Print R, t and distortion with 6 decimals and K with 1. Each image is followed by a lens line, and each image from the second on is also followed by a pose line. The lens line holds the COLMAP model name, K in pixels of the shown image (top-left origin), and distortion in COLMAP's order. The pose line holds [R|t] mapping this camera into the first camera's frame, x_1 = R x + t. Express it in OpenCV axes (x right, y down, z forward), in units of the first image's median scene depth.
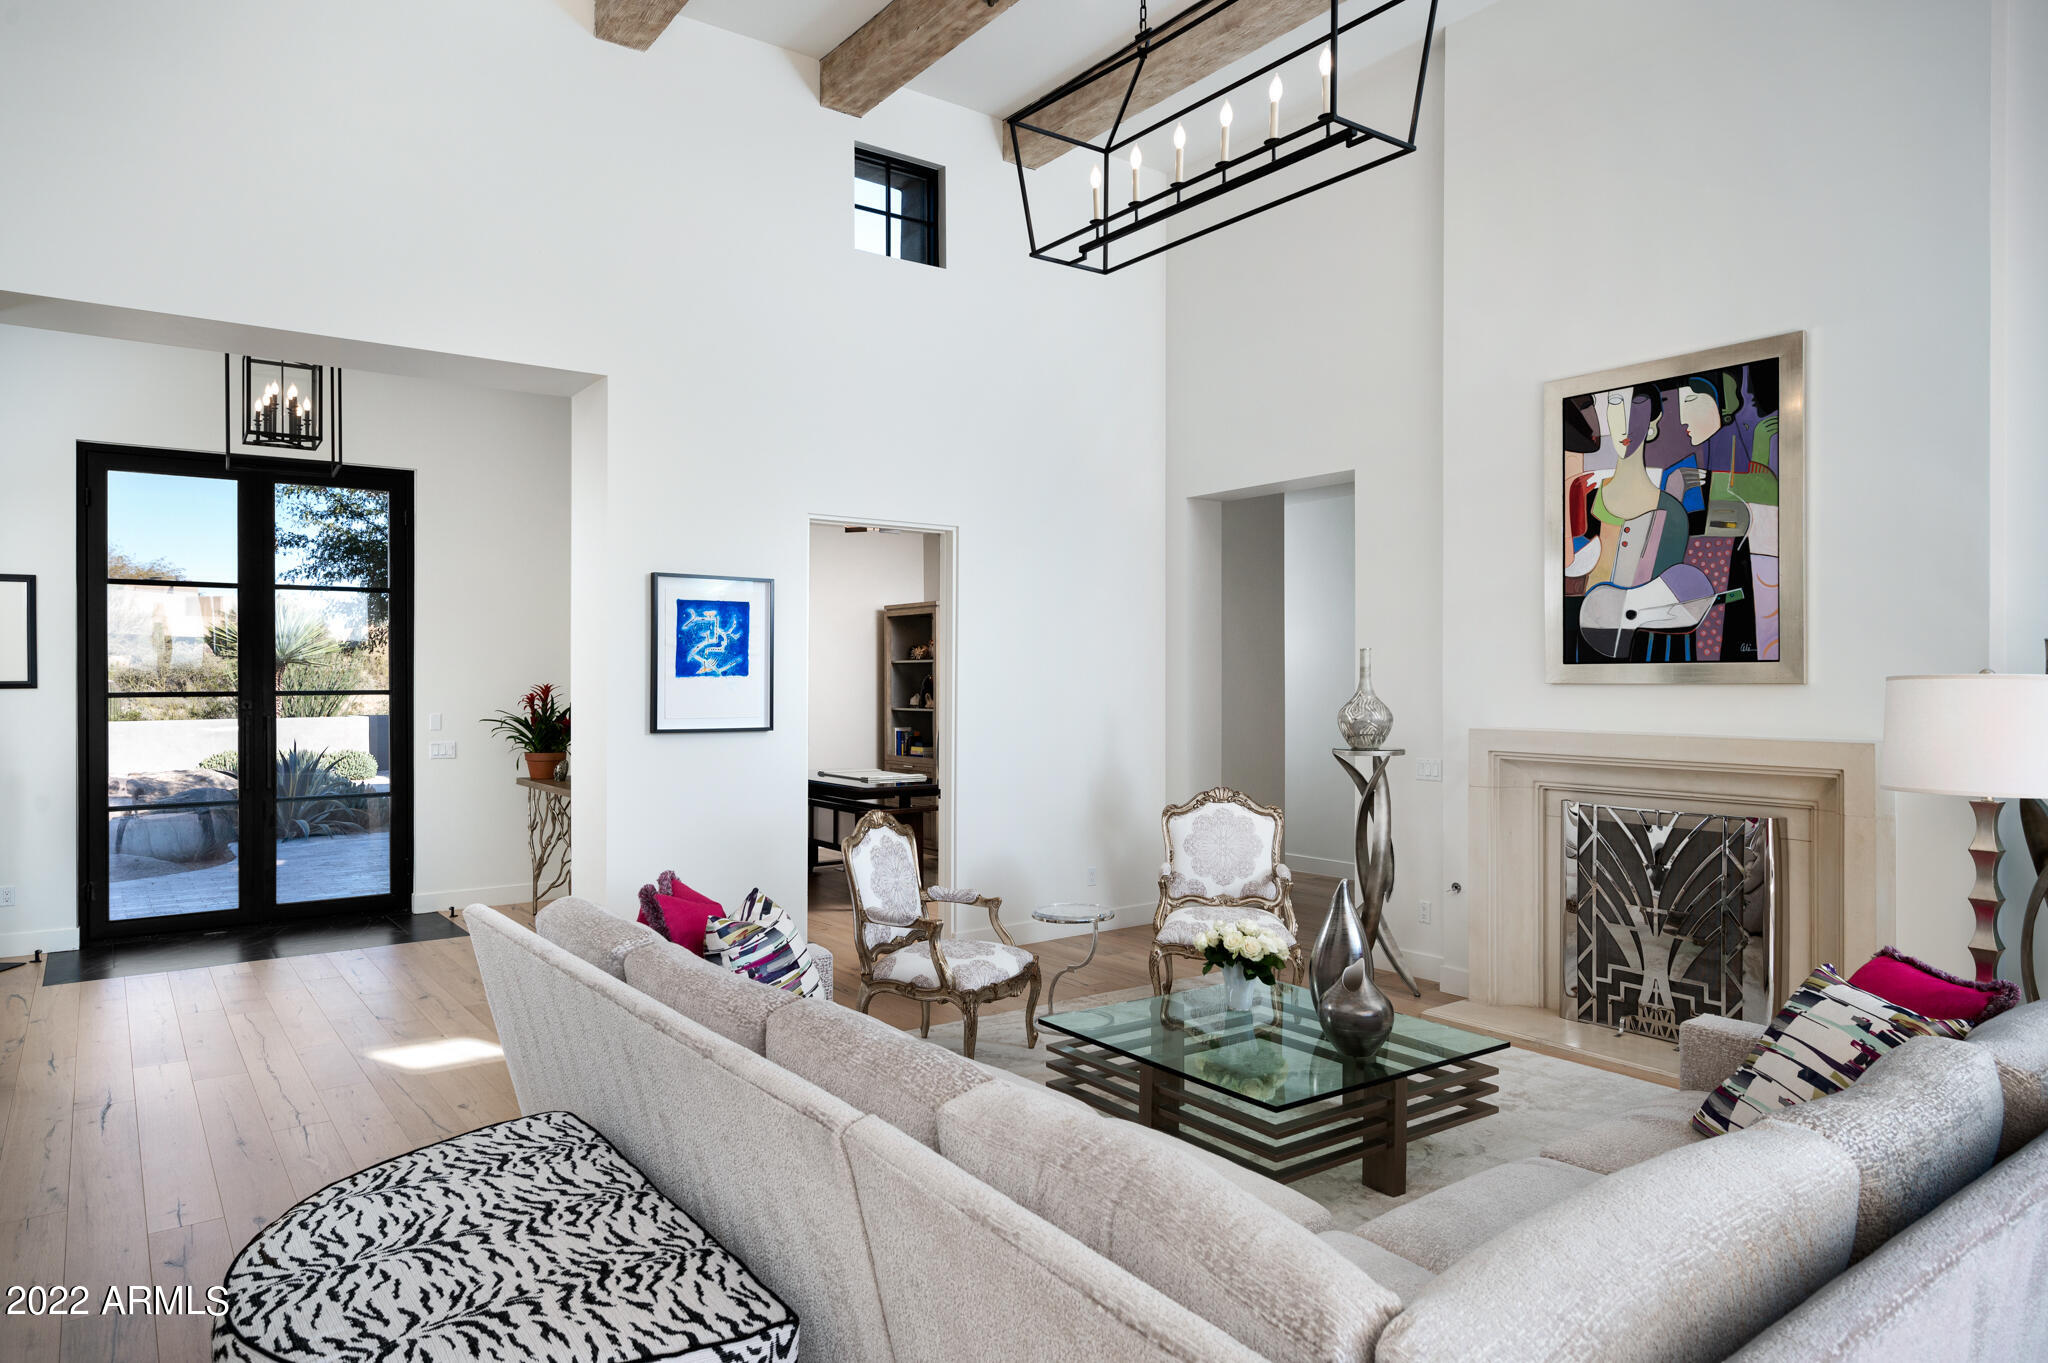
lens RADIAL K [[1257.1, 0, 1025.2], [0, 1257.1, 673.4], [0, 0, 1]] dist [0.005825, 0.000868]
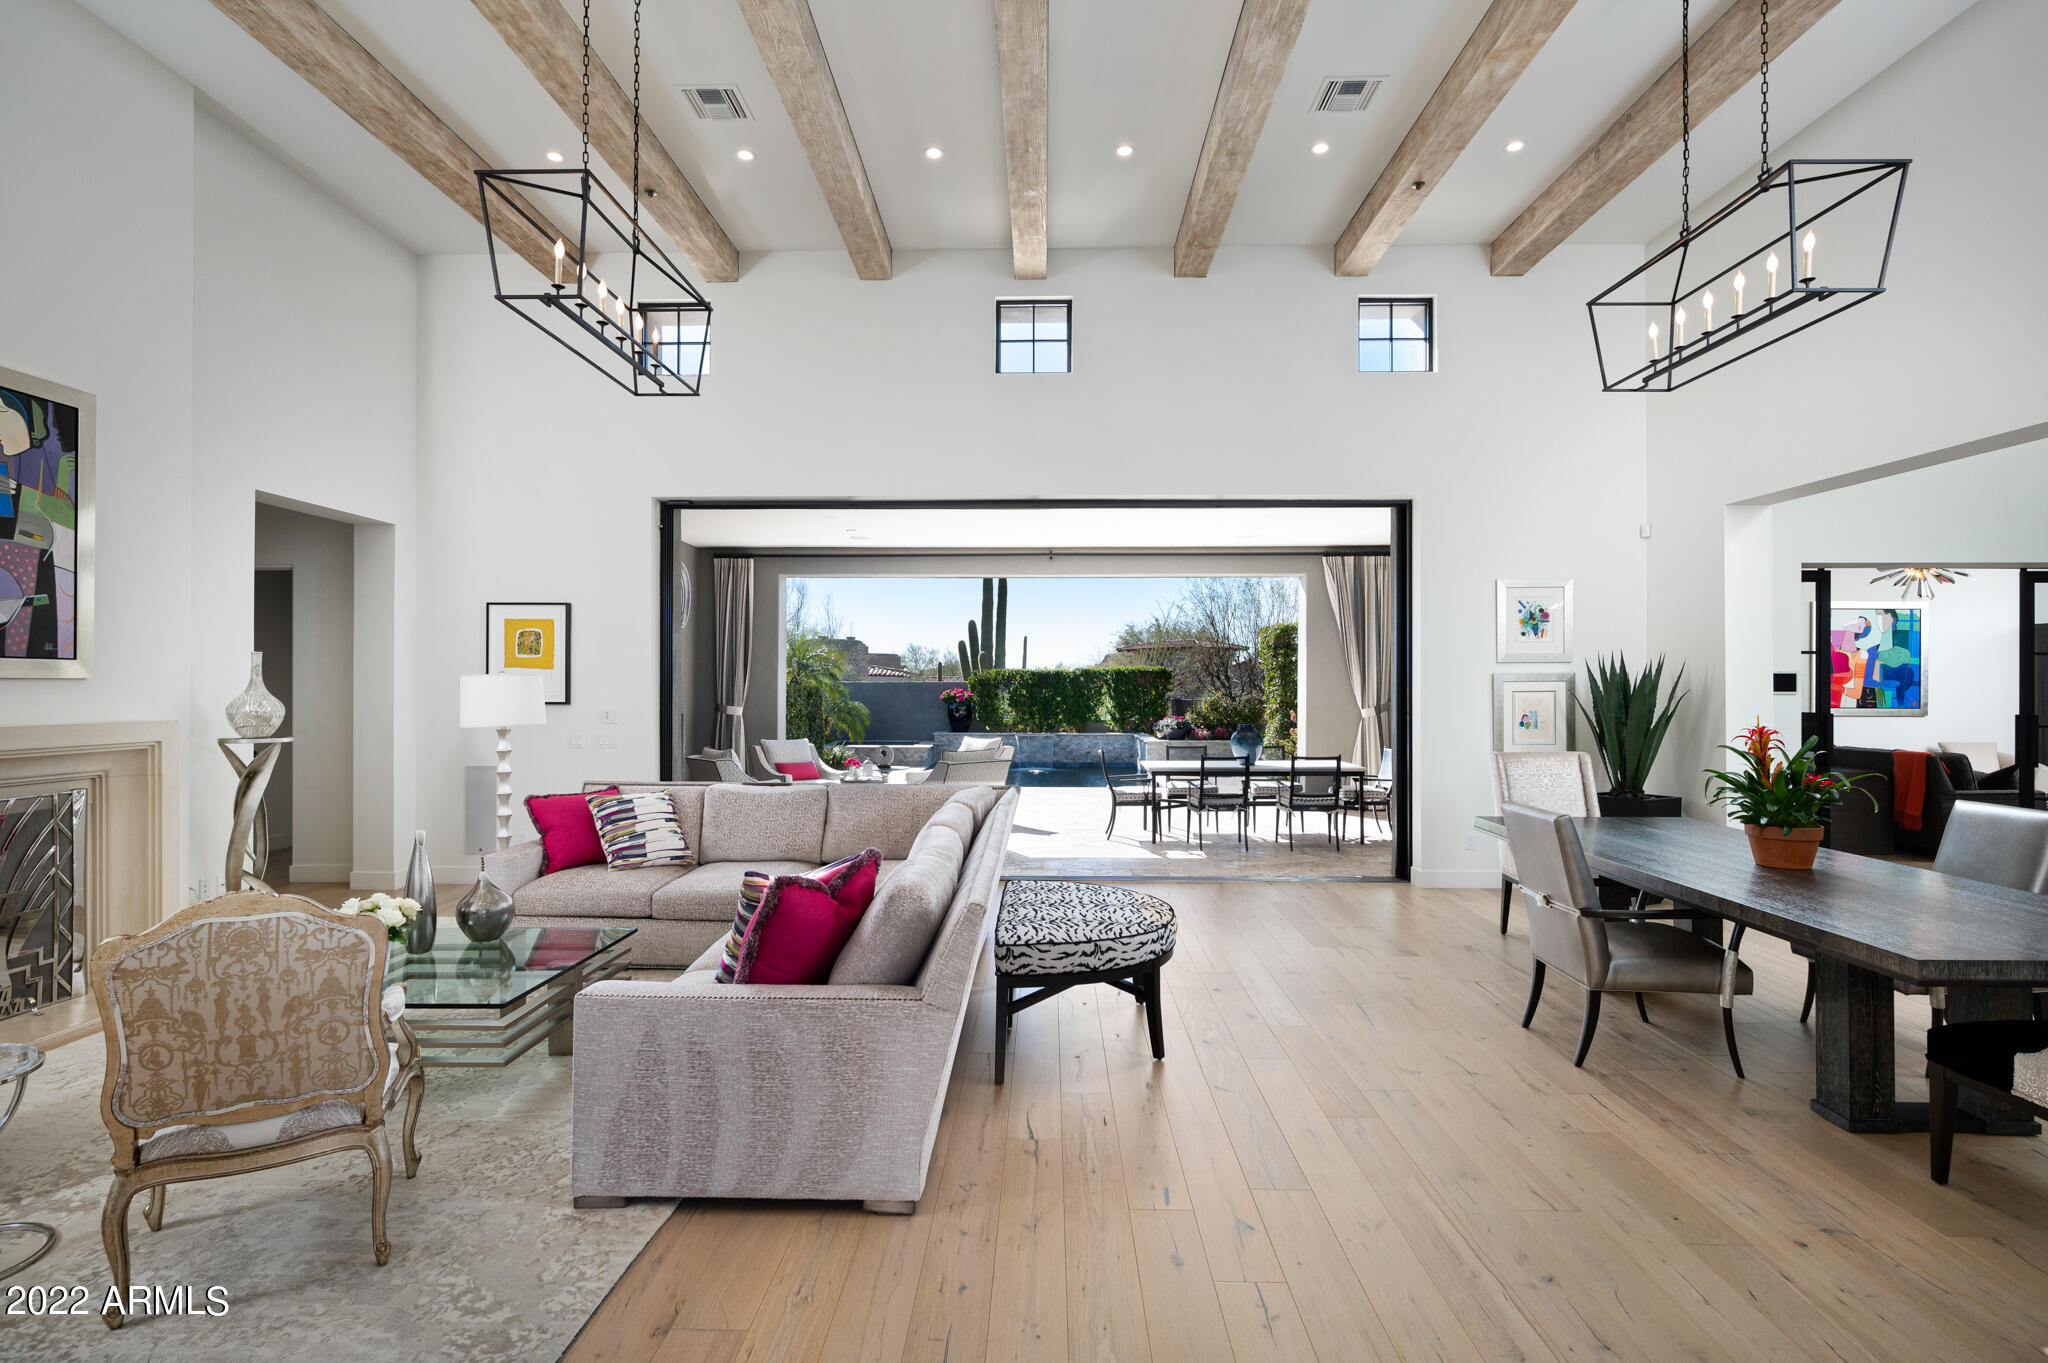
lens RADIAL K [[1000.5, 0, 1021.2], [0, 1000.5, 679.7], [0, 0, 1]] dist [-0.000498, 0.000573]
pose [[-0.790865, 0.007369, 0.611946, -0.671851], [0.003889, 0.999968, -0.007014, 0.019222], [-0.611978, -0.003167, -0.790869, 1.147746]]
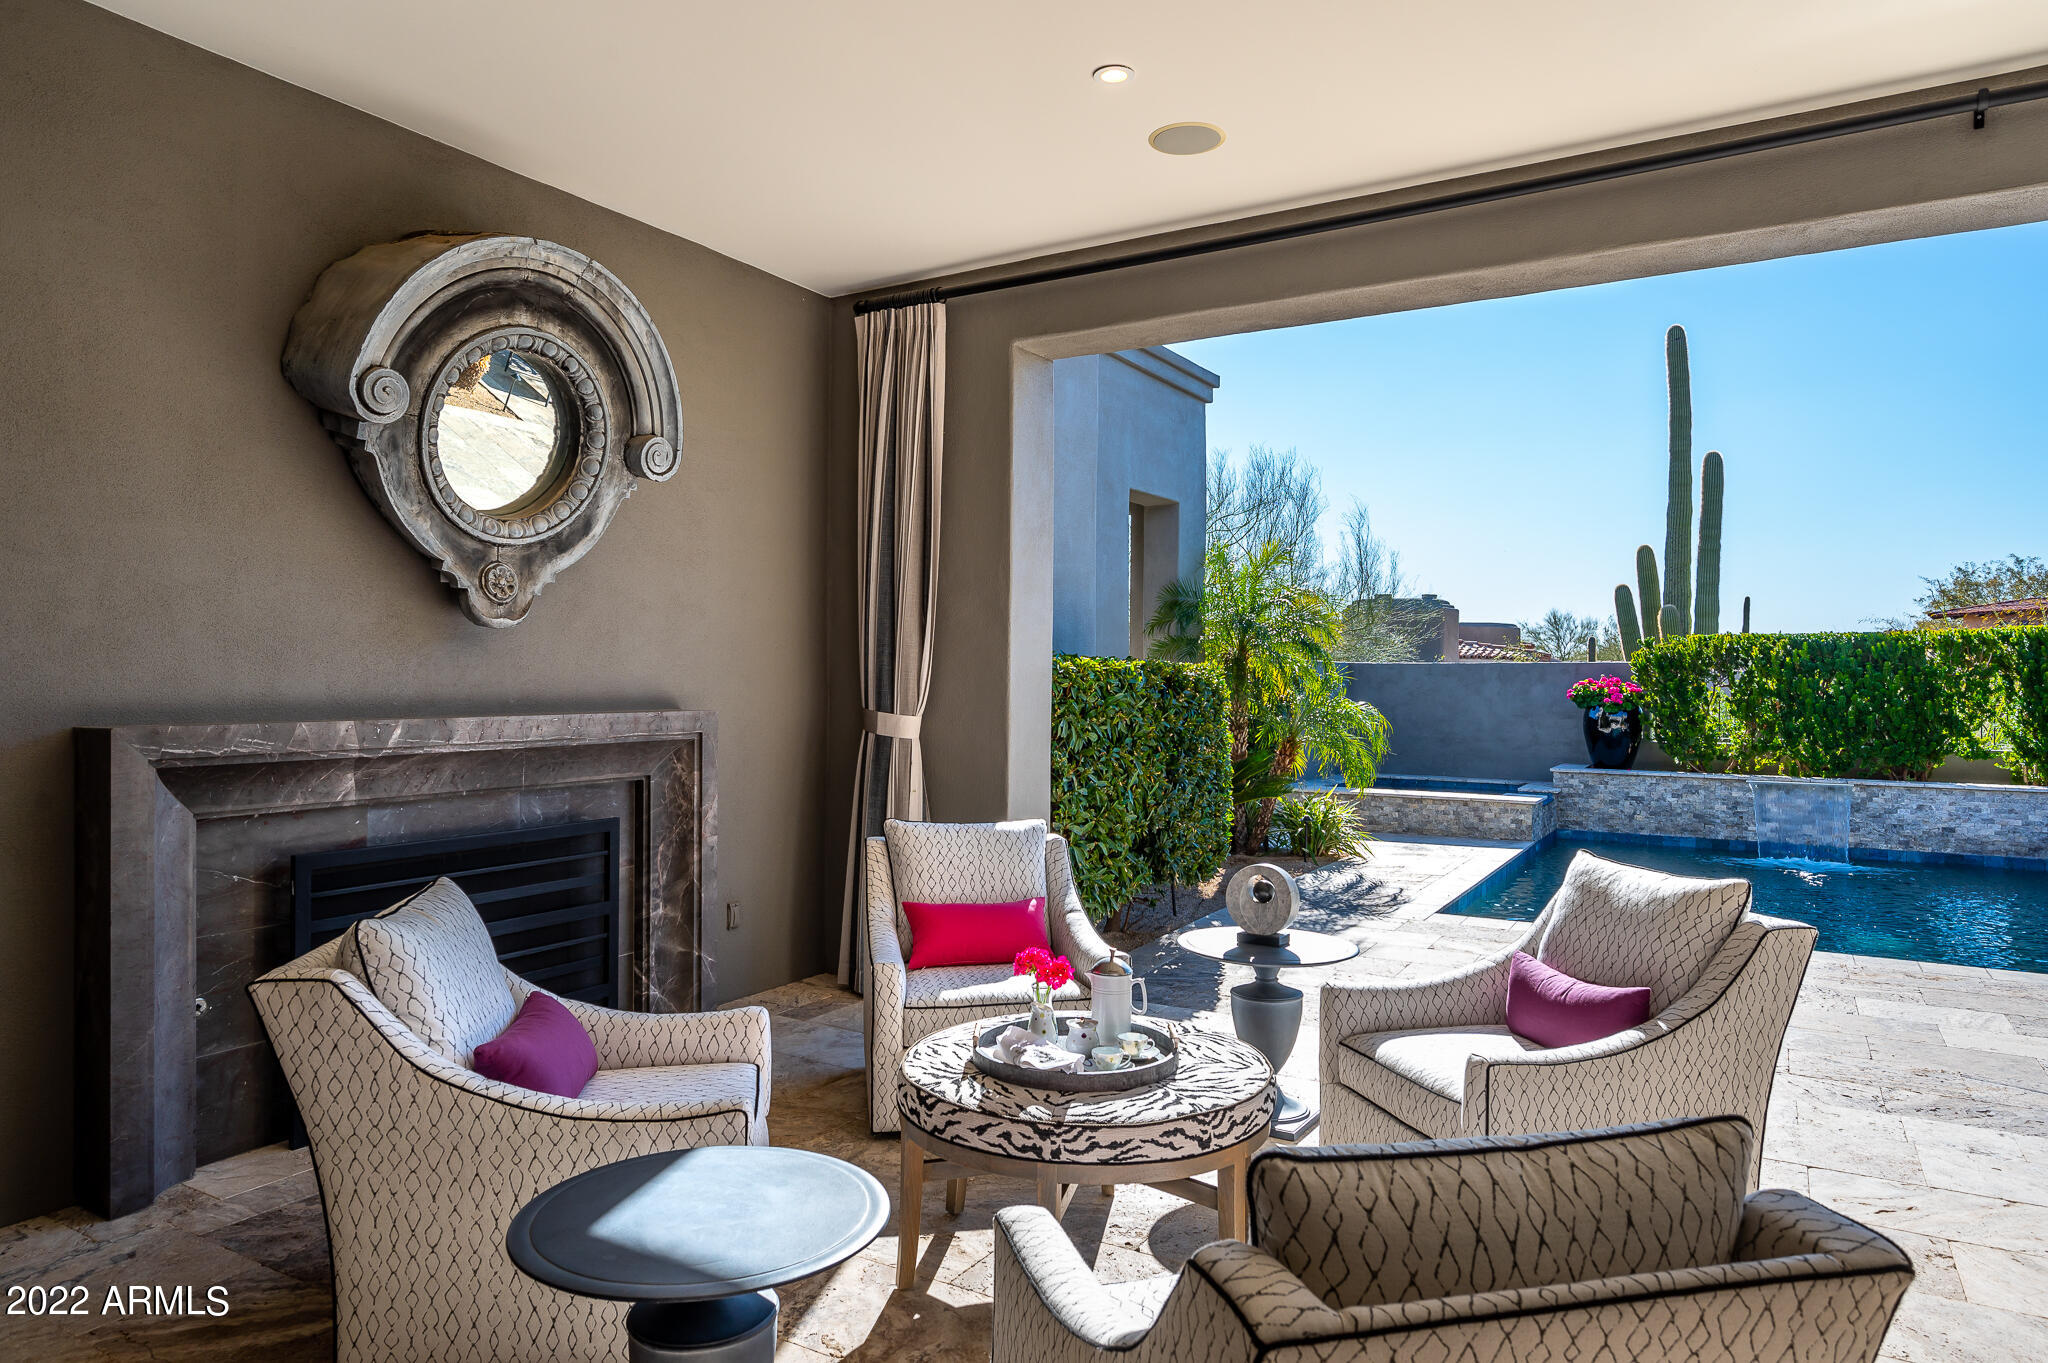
lens RADIAL K [[1257.1, 0, 1023.8], [0, 1257.1, 676.1], [0, 0, 1]] dist [0.005825, 0.000868]
pose [[-0.389372, 0.000614, 0.921080, 0.277119], [-0.001273, 0.999998, -0.001205, 0.031521], [-0.921080, -0.001641, -0.389371, 0.005814]]
